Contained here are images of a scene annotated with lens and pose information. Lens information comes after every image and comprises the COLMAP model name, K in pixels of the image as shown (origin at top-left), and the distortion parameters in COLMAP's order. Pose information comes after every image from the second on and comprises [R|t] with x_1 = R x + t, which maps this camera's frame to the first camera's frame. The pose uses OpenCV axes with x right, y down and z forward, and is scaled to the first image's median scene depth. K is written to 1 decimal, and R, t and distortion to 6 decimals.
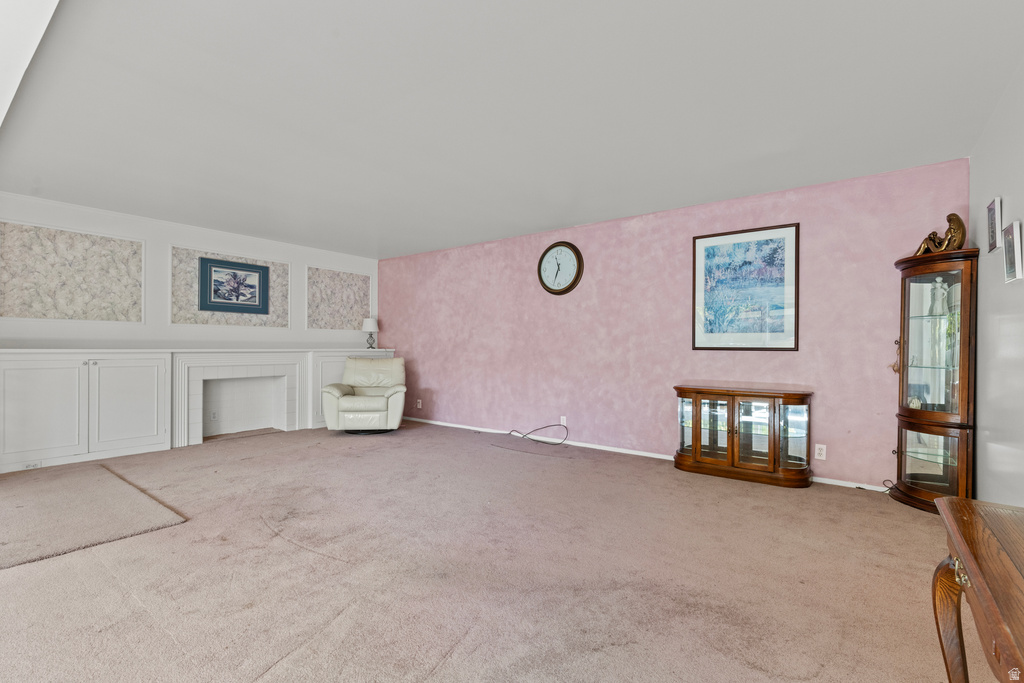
lens RADIAL K [[459.4, 0, 515.6], [0, 459.4, 346.5], [0, 0, 1]] dist [0.009921, -0.000549]
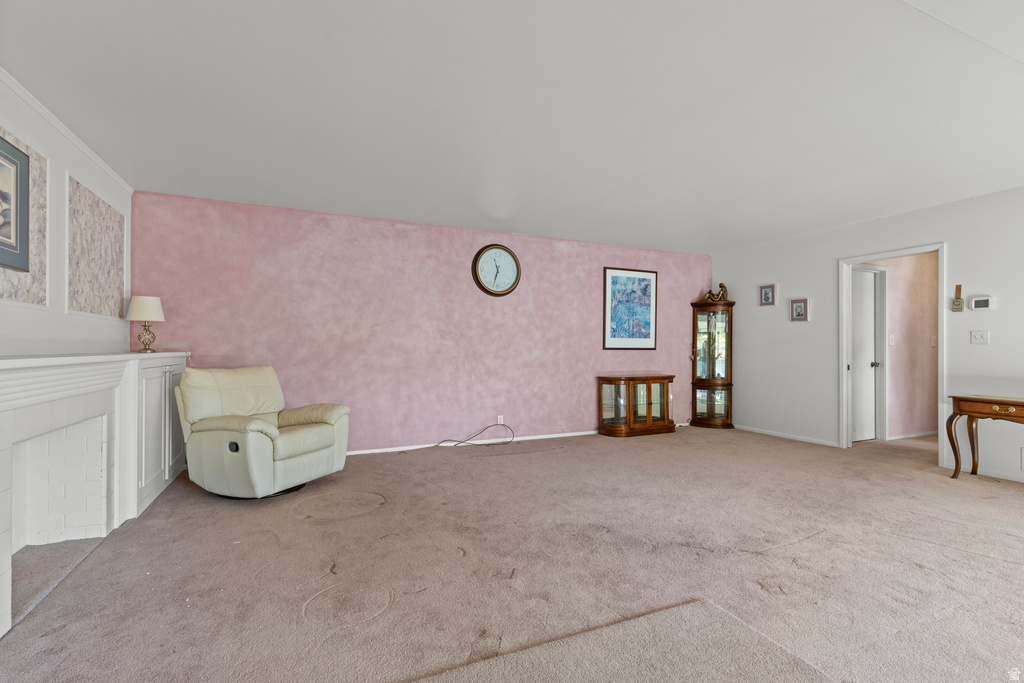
lens RADIAL K [[458.0, 0, 500.6], [0, 458.0, 349.8], [0, 0, 1]] dist [0.008915, -0.000352]
pose [[0.495632, -0.009082, 0.868485, -0.764648], [-0.000587, 0.999942, 0.010792, -0.005714], [-0.868532, -0.005859, 0.495598, 0.480137]]
